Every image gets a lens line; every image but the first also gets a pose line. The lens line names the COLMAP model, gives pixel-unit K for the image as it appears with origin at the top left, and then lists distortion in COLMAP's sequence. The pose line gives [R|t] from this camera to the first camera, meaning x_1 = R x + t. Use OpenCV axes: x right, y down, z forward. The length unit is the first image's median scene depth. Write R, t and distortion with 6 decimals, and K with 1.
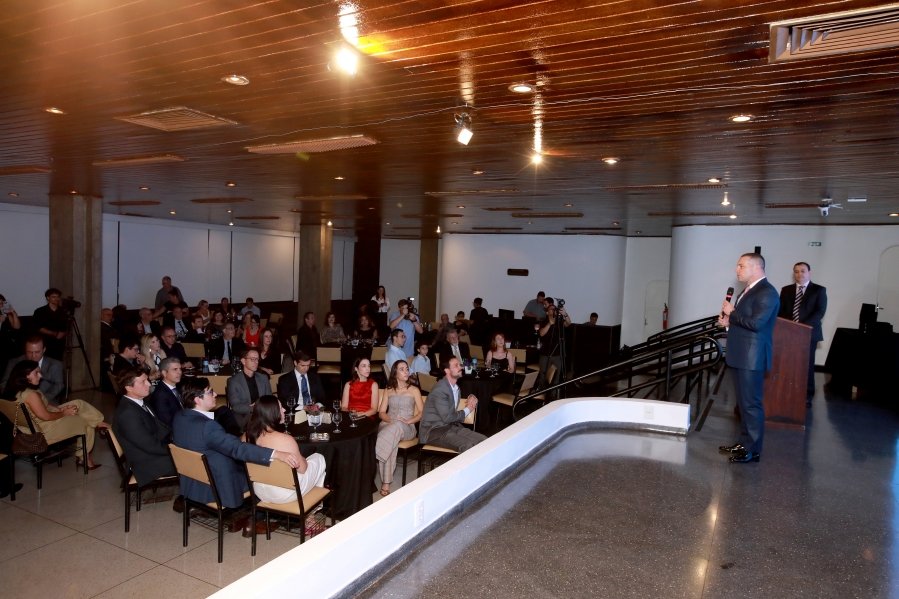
lens RADIAL K [[572.5, 0, 449.5], [0, 572.5, 299.5], [0, 0, 1]] dist [-0.000972, 0.000511]
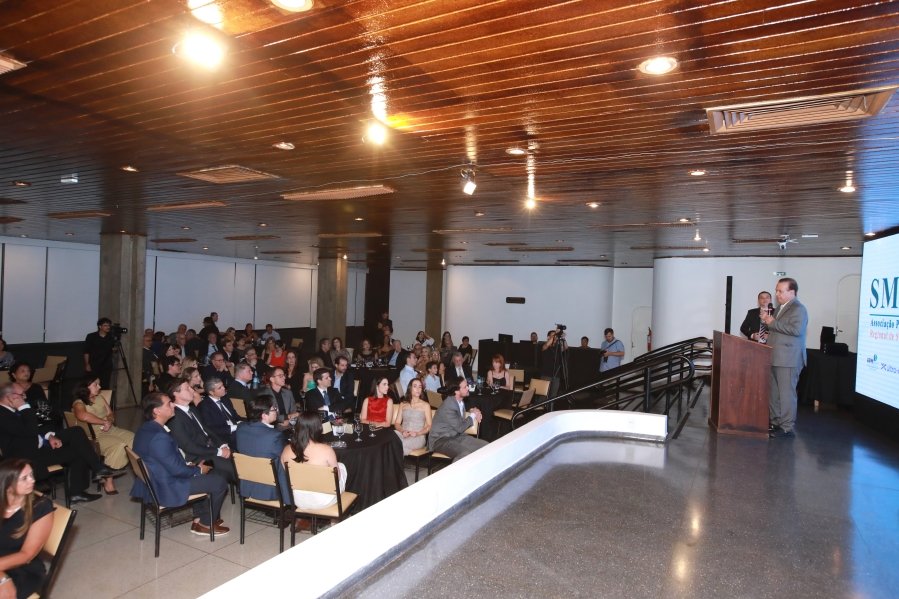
lens RADIAL K [[572.5, 0, 449.5], [0, 572.5, 299.5], [0, 0, 1]] dist [-0.000972, 0.000511]
pose [[0.999987, -0.004779, 0.001720, -0.013456], [0.004857, 0.998823, -0.048253, 0.004951], [-0.001488, 0.048261, 0.998834, -0.137410]]
